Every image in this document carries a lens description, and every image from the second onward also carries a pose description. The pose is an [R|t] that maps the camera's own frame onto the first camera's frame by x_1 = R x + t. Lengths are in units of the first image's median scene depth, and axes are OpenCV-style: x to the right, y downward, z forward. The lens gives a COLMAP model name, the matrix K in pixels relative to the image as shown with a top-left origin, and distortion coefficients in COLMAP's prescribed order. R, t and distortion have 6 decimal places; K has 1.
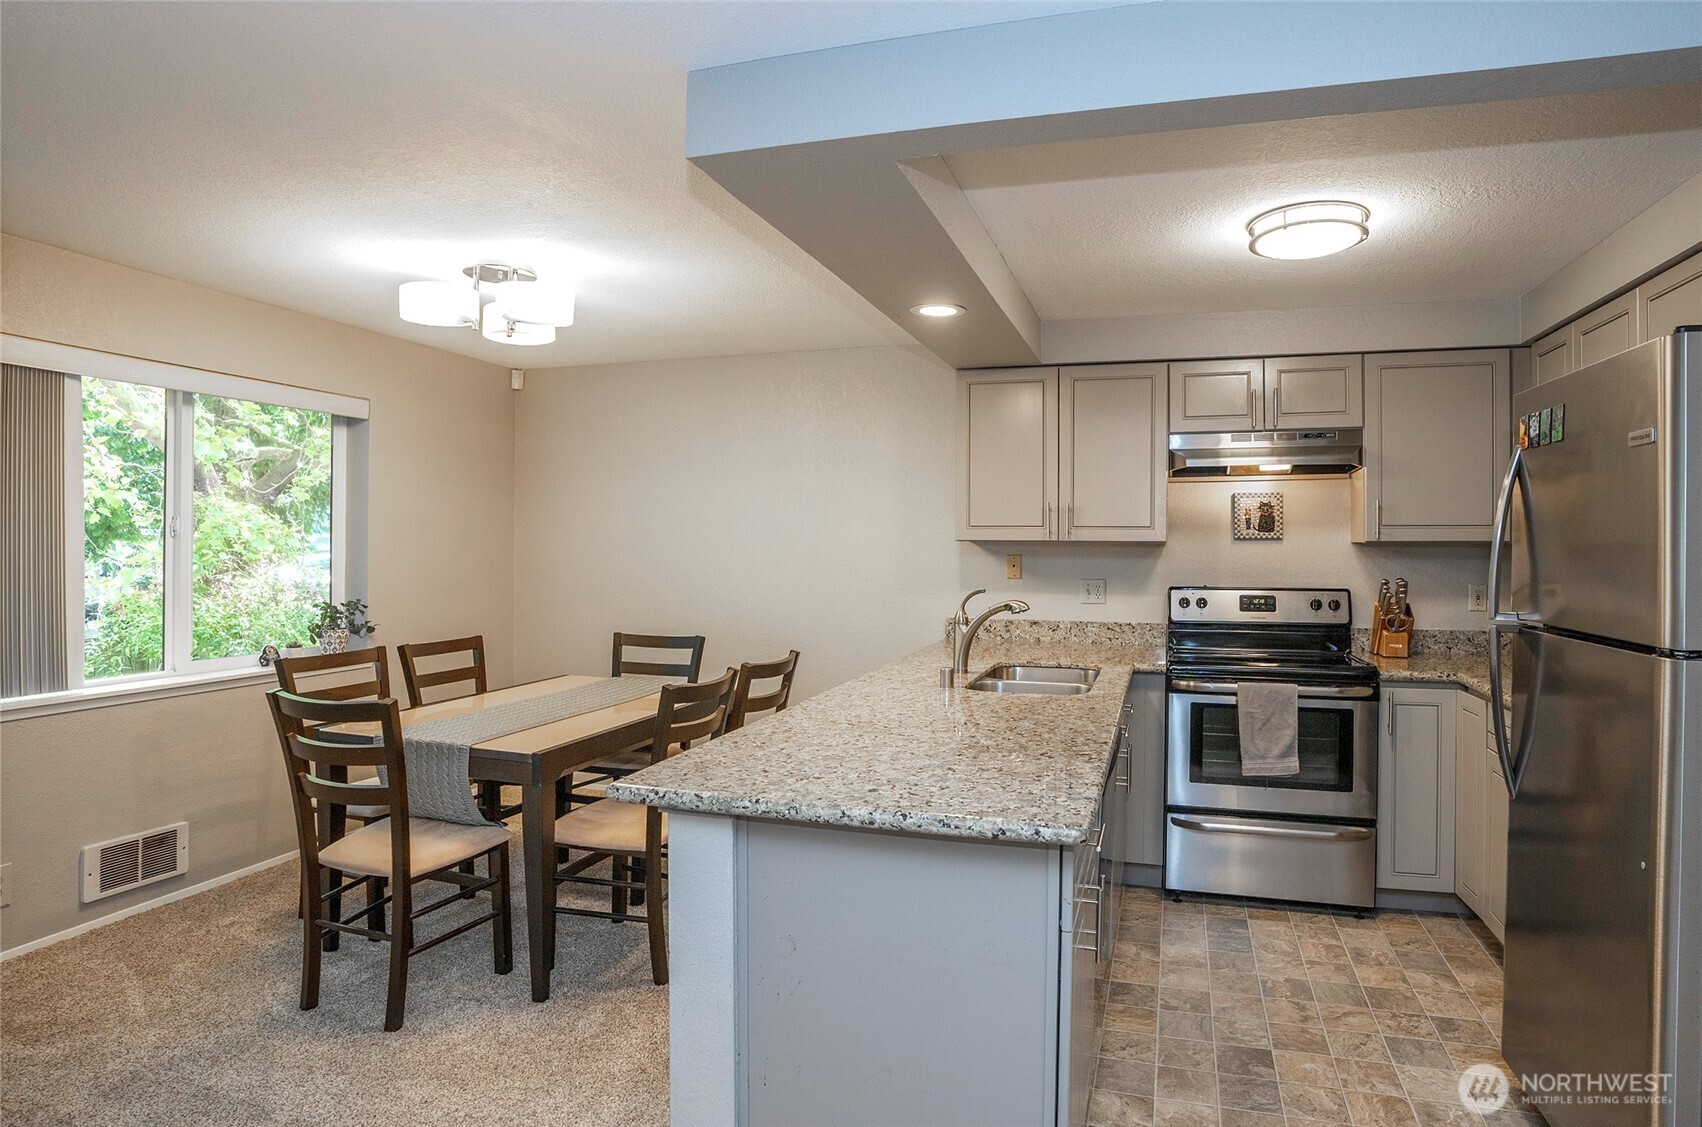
lens RADIAL K [[936.7, 0, 904.8], [0, 936.7, 546.2], [0, 0, 1]] dist [-0.051066, 0.013250]
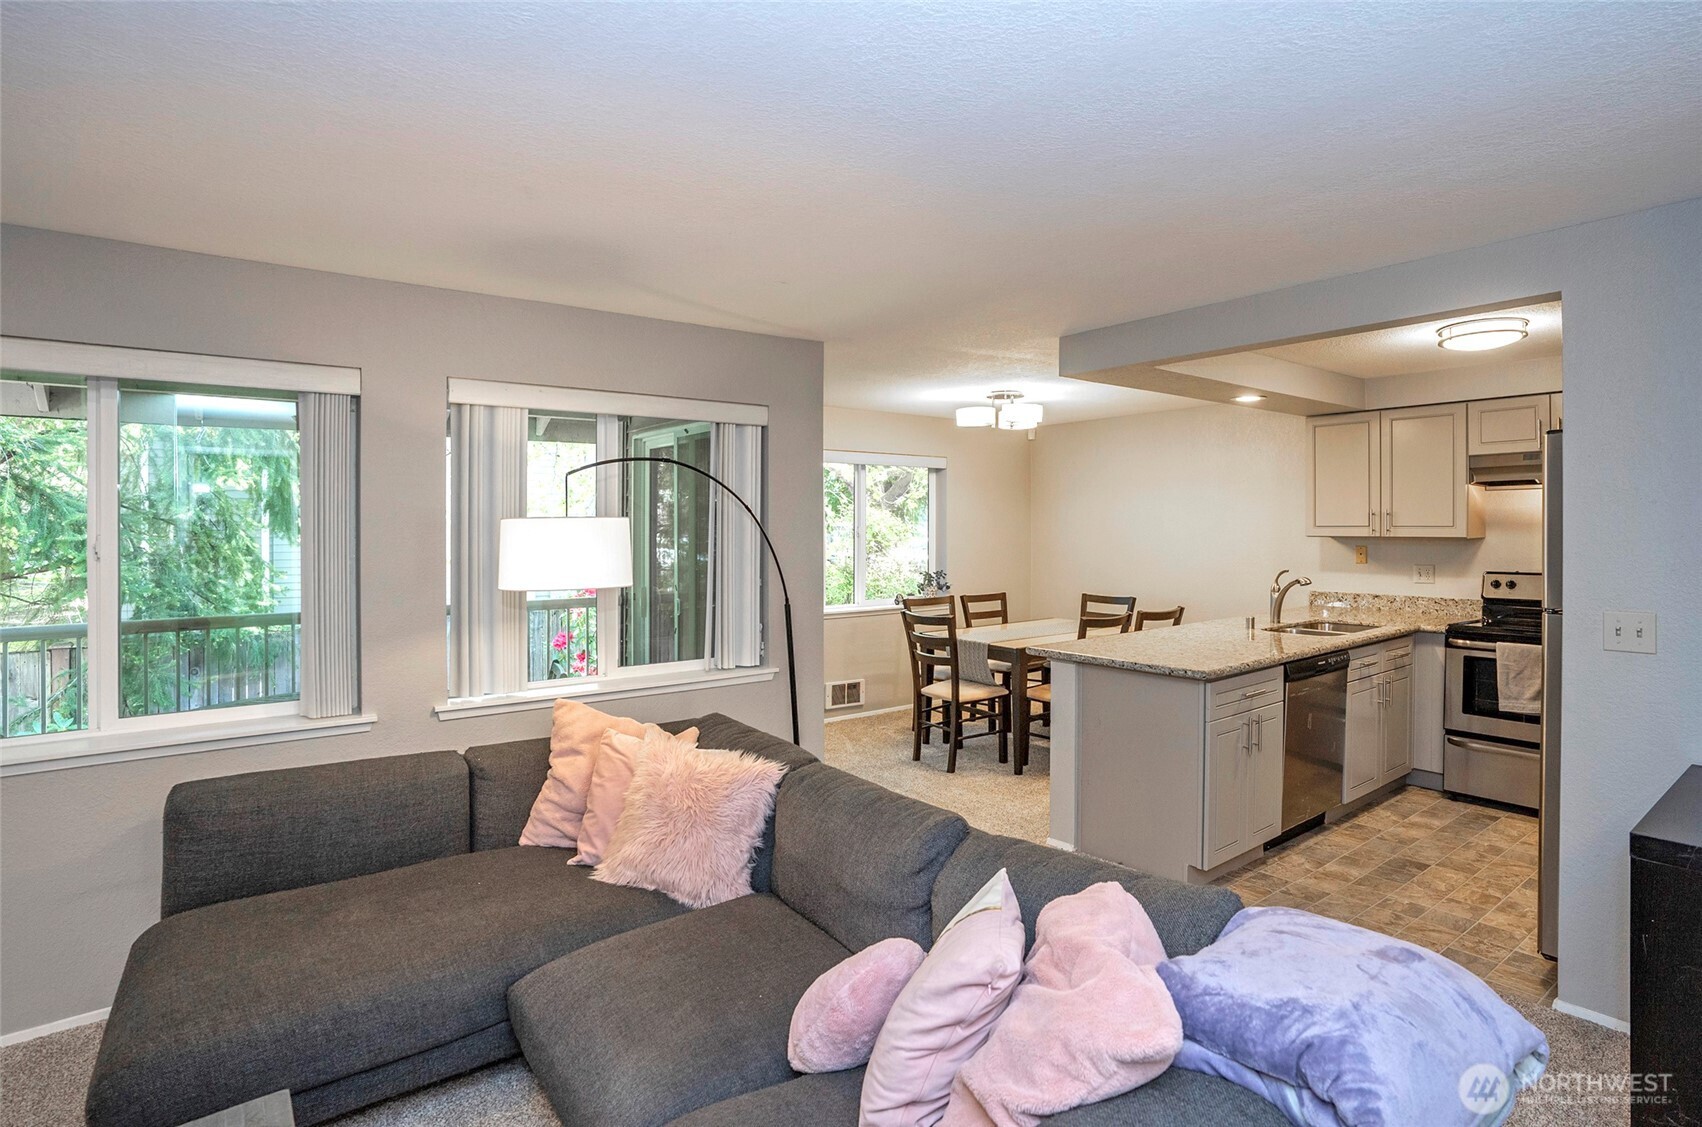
lens RADIAL K [[855.9, 0, 895.9], [0, 855.9, 534.5], [0, 0, 1]] dist [-0.043994, 0.015217]
pose [[0.824430, -0.003994, -0.565950, 0.289148], [0.006451, 0.999976, 0.002341, -0.016852], [0.565928, -0.005581, 0.824436, -0.443246]]
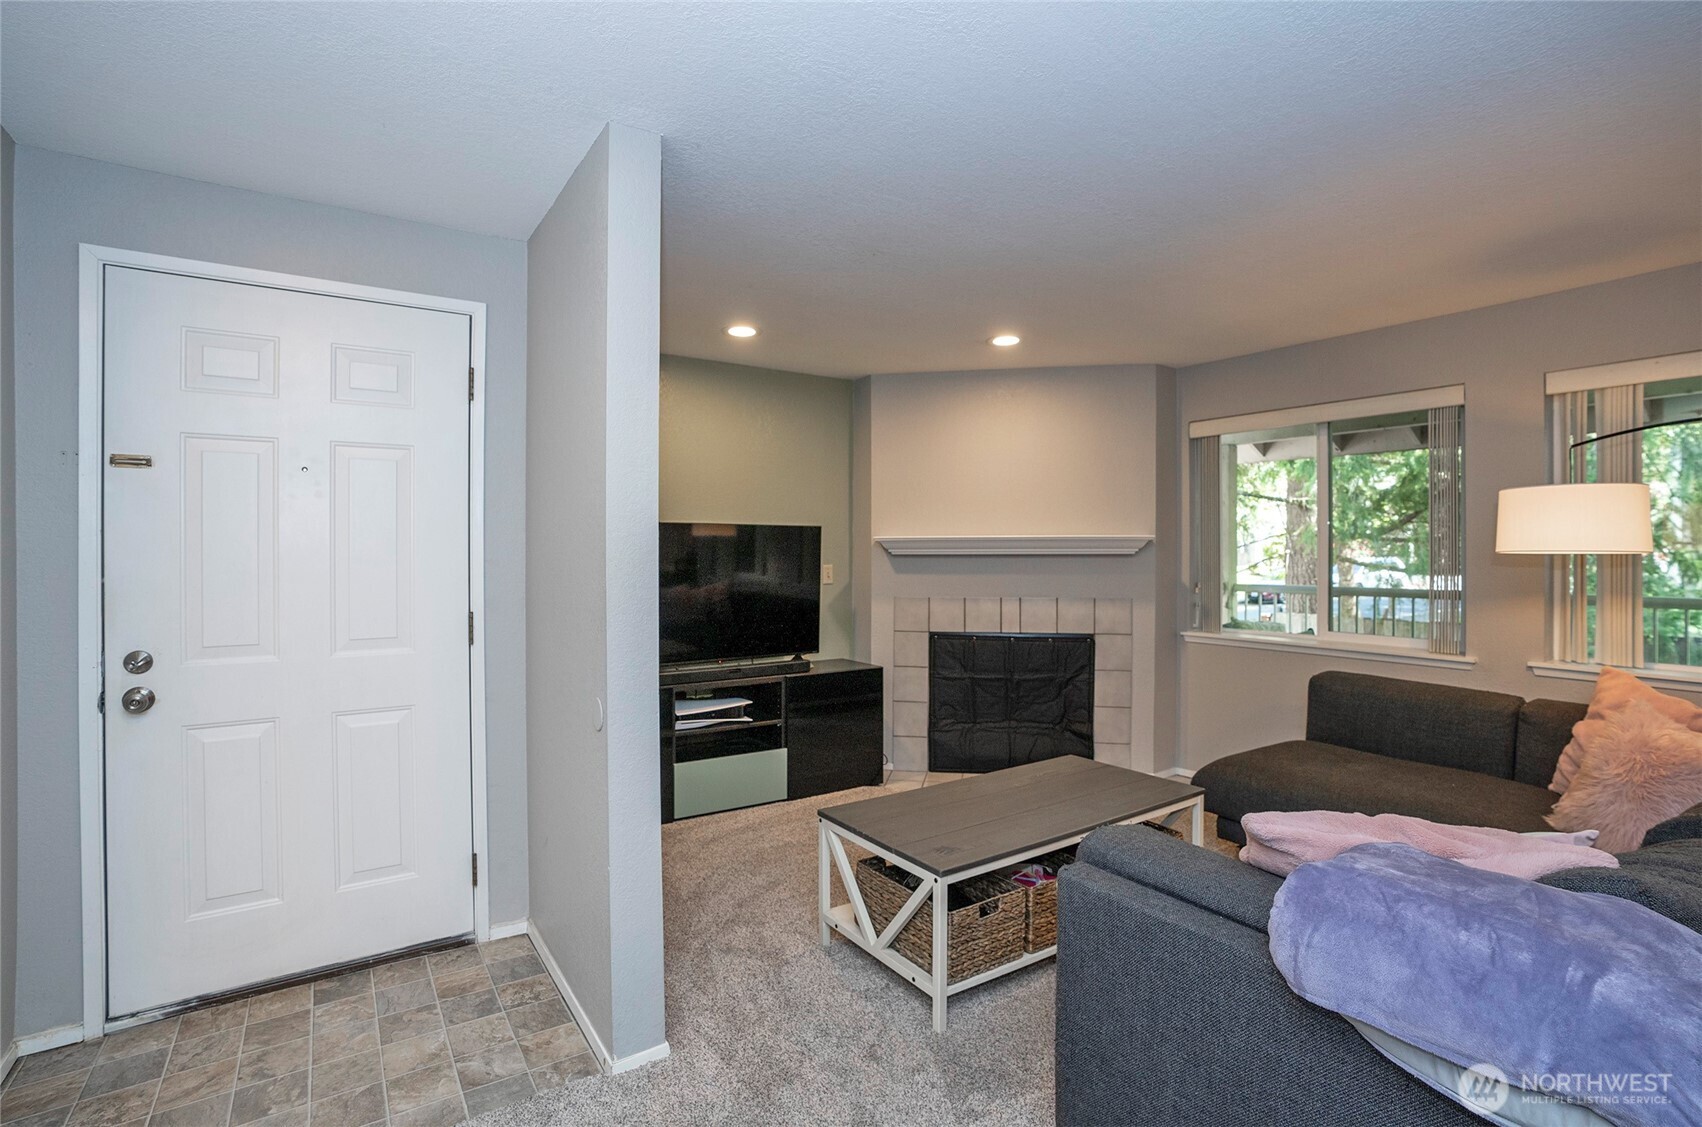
lens RADIAL K [[813.5, 0, 859.9], [0, 813.5, 560.3], [0, 0, 1]] dist [-0.057464, 0.018045]
pose [[-0.615303, 0.003436, -0.788283, 0.573762], [-0.001491, 0.999984, 0.005522, 0.026393], [0.788290, 0.004573, -0.615288, -0.114099]]
